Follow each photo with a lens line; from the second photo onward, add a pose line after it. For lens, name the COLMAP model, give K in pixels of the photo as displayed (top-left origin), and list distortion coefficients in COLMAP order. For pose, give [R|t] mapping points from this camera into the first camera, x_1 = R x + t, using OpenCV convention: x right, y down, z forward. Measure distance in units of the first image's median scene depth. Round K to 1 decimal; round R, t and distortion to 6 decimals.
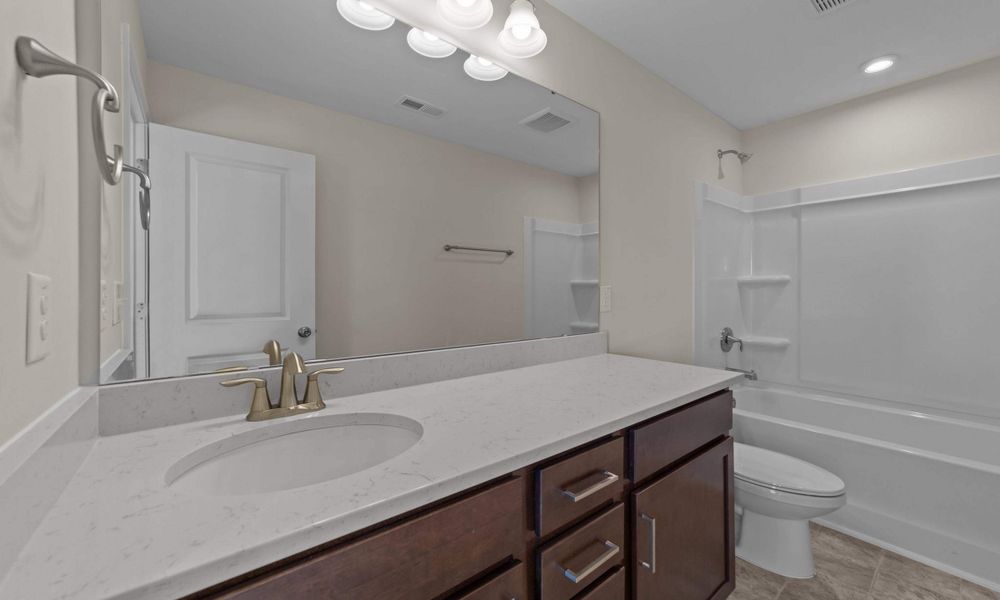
lens RADIAL K [[423.6, 0, 500.3], [0, 423.6, 285.2], [0, 0, 1]] dist [-0.000416, 0.015379]
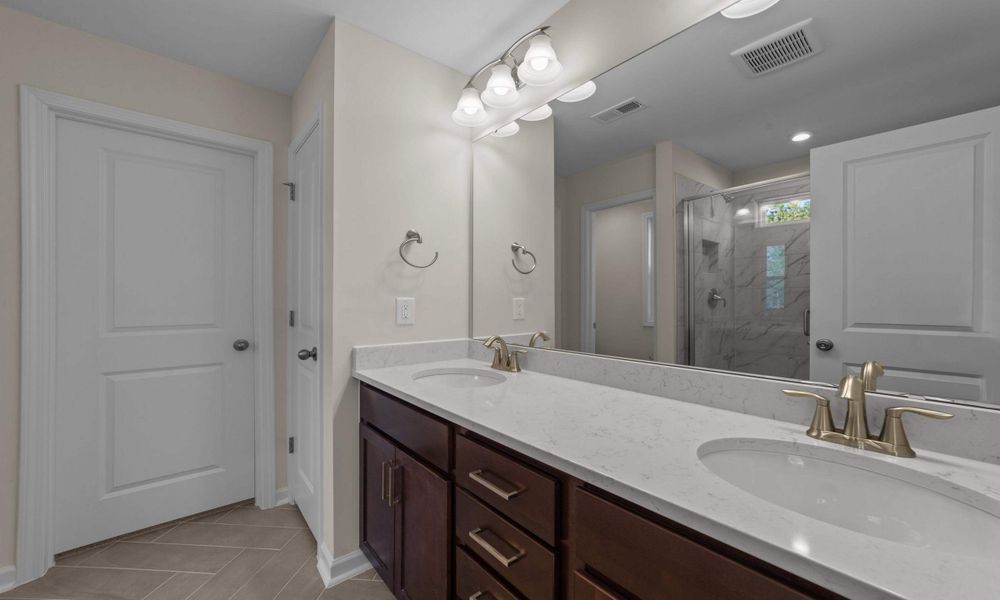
lens RADIAL K [[381.6, 0, 503.0], [0, 381.6, 299.9], [0, 0, 1]] dist [-0.020702, 0.010353]
pose [[0.013993, -0.012882, -0.999819, 0.298029], [0.002702, 0.999914, -0.012846, 0.008045], [0.999898, -0.002522, 0.014026, 0.260808]]
